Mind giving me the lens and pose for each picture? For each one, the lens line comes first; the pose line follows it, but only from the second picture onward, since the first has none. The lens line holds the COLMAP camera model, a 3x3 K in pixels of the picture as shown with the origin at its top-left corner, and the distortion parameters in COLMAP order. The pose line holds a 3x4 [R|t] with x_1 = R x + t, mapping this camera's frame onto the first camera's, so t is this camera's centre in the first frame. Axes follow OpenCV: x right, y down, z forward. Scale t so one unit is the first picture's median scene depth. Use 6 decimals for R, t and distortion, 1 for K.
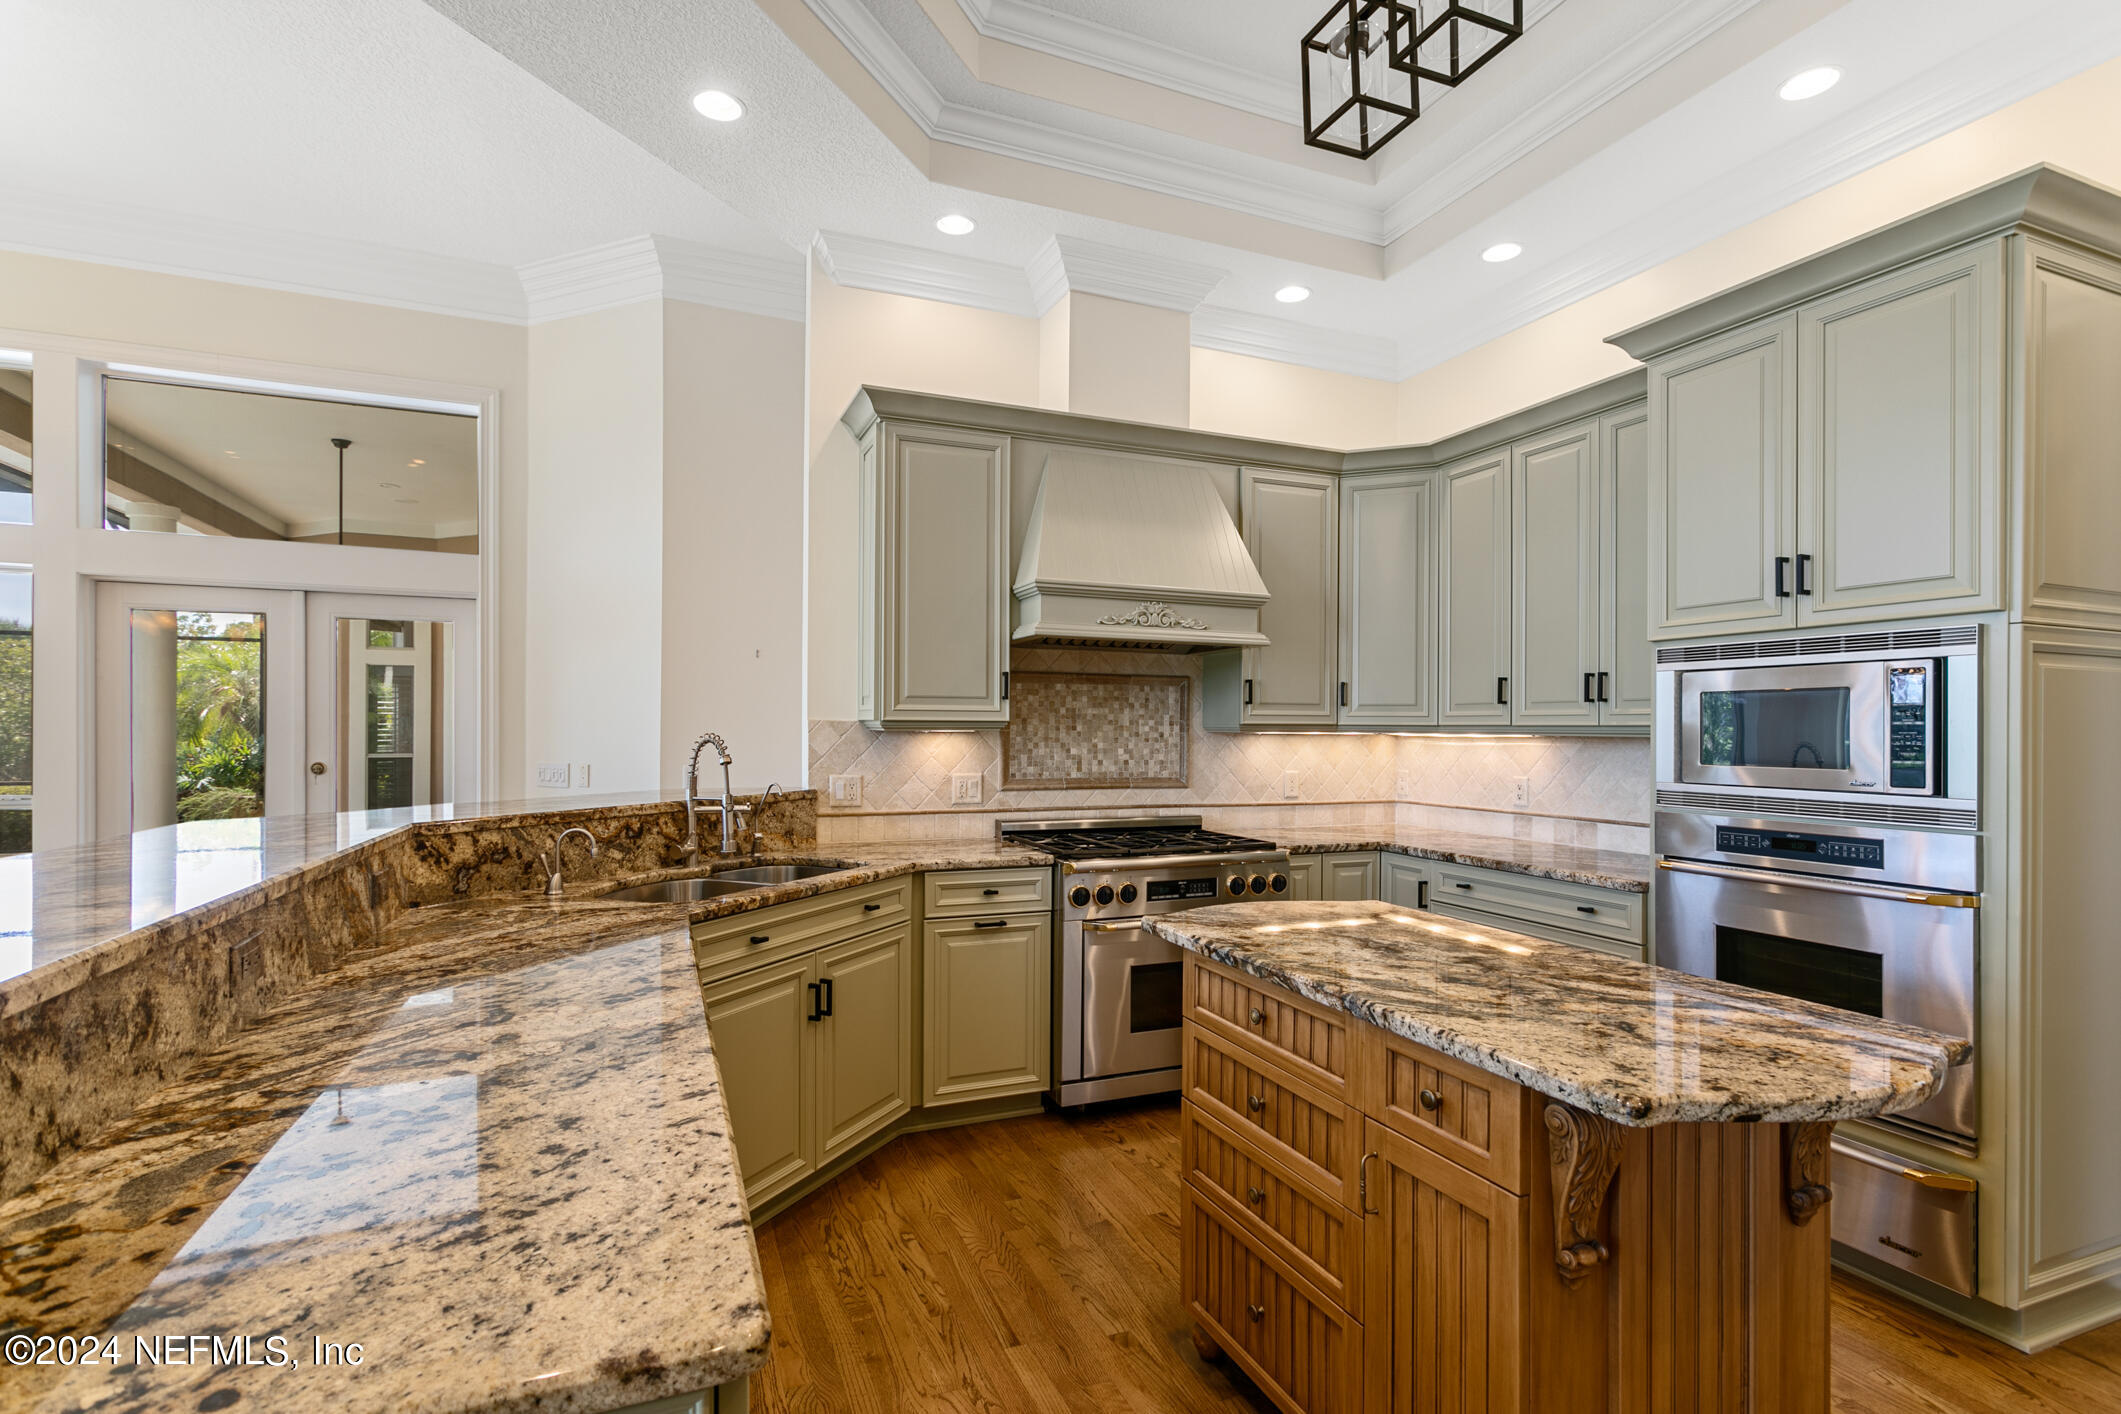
lens RADIAL K [[1009.2, 0, 1060.4], [0, 1009.2, 726.0], [0, 0, 1]] dist [-0.000578, 0.002909]
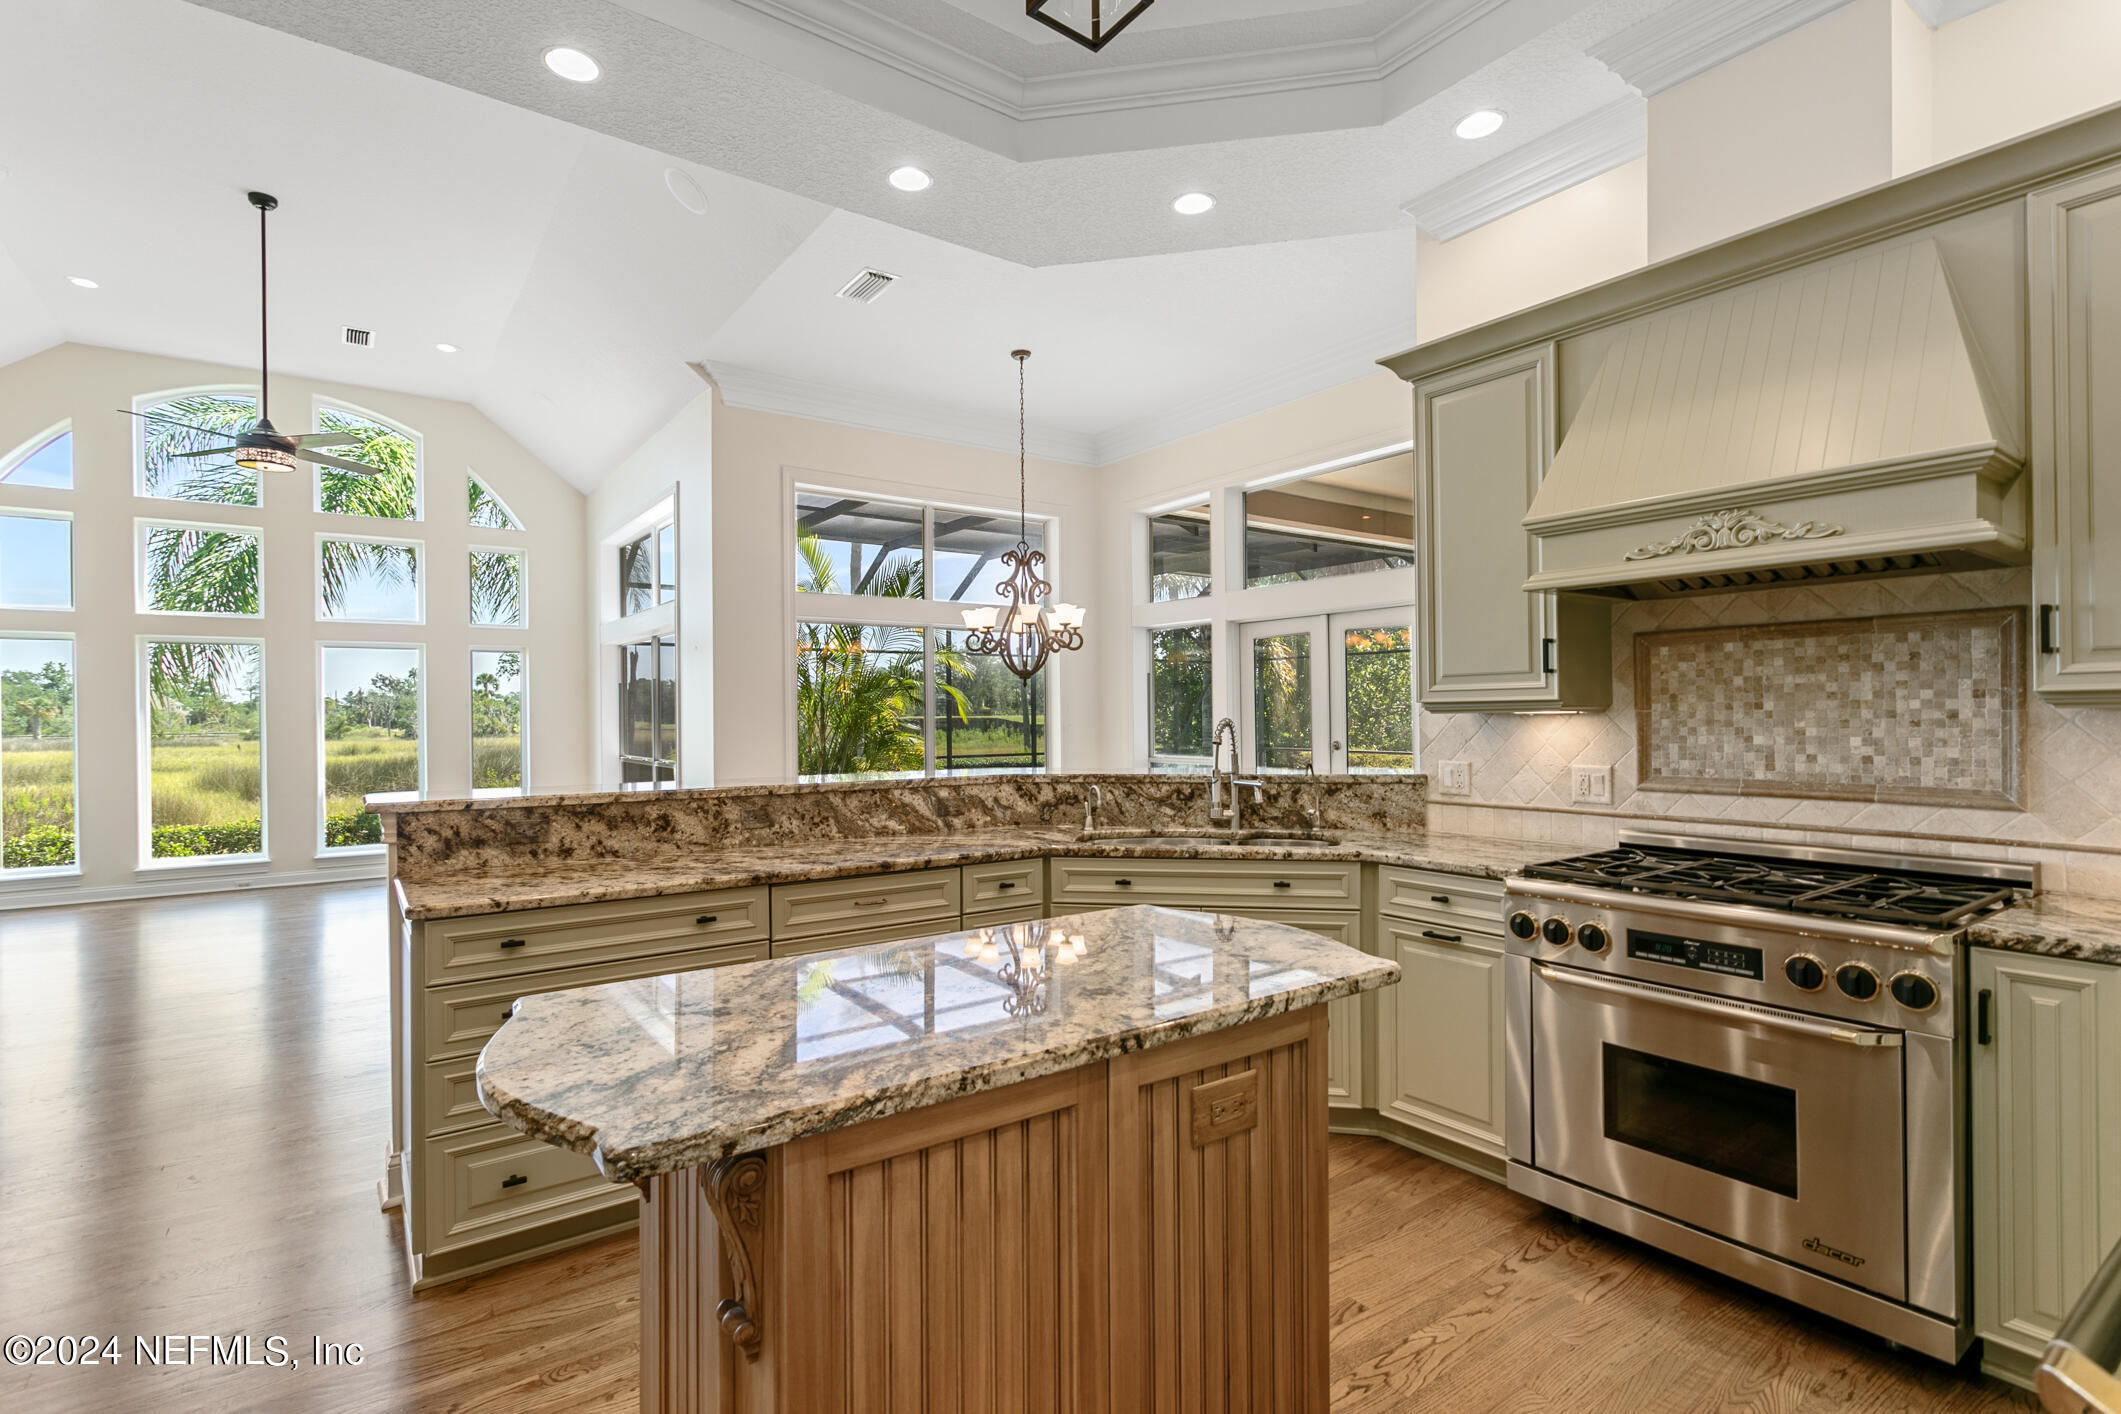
lens RADIAL K [[1009.2, 0, 1057.9], [0, 1009.2, 716.3], [0, 0, 1]] dist [-0.000578, 0.002909]
pose [[0.232664, -0.008083, -0.972524, 0.589943], [0.013957, 0.999890, -0.004971, 0.006159], [0.972457, -0.012417, 0.232751, 0.405770]]
